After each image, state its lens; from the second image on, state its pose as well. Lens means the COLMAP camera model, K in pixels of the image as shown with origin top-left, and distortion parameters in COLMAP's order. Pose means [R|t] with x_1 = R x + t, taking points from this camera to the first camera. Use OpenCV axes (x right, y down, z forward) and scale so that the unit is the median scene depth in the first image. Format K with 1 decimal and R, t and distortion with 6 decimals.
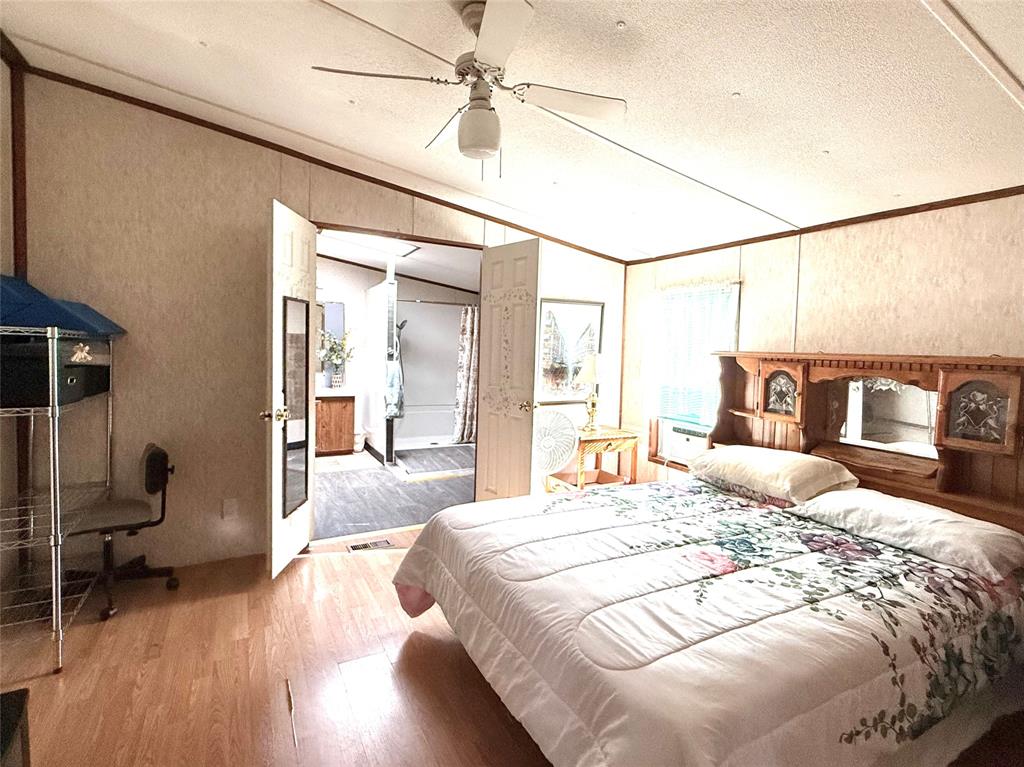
lens RADIAL K [[527.0, 0, 557.5], [0, 527.0, 379.2], [0, 0, 1]] dist [-0.000459, -0.000155]
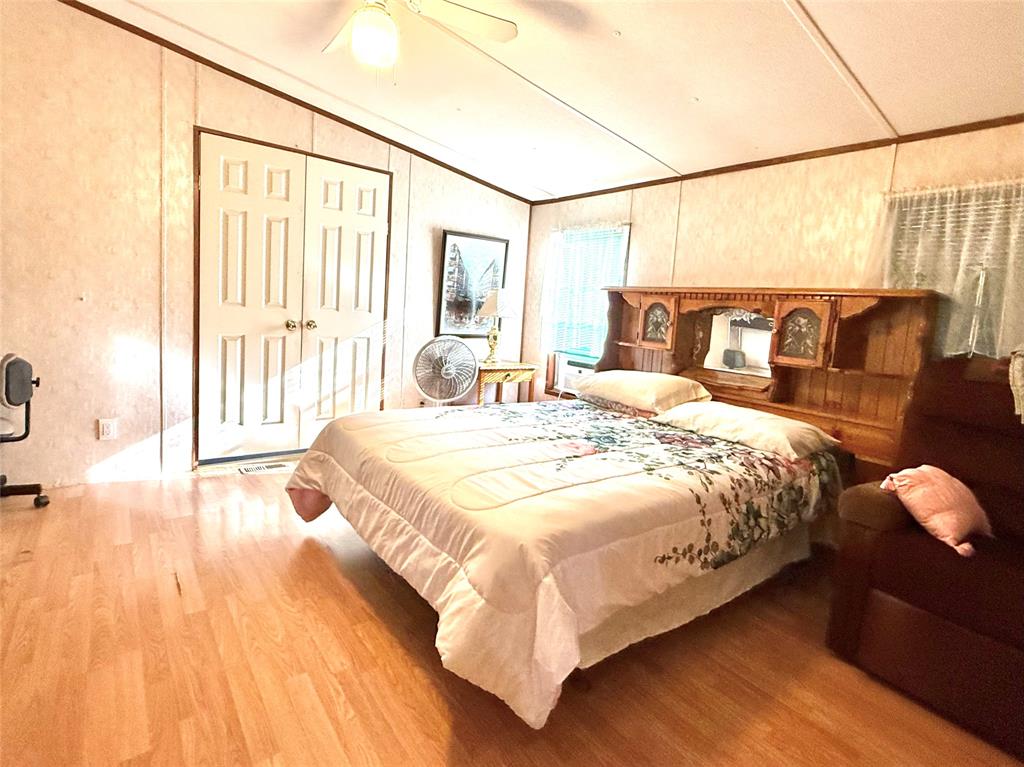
lens RADIAL K [[527.0, 0, 557.5], [0, 527.0, 379.2], [0, 0, 1]] dist [-0.000459, -0.000155]
pose [[0.986568, 0.028909, 0.160771, 0.046044], [-0.041214, 0.996426, 0.073737, 0.086500], [-0.158065, -0.079373, 0.984233, -0.100551]]
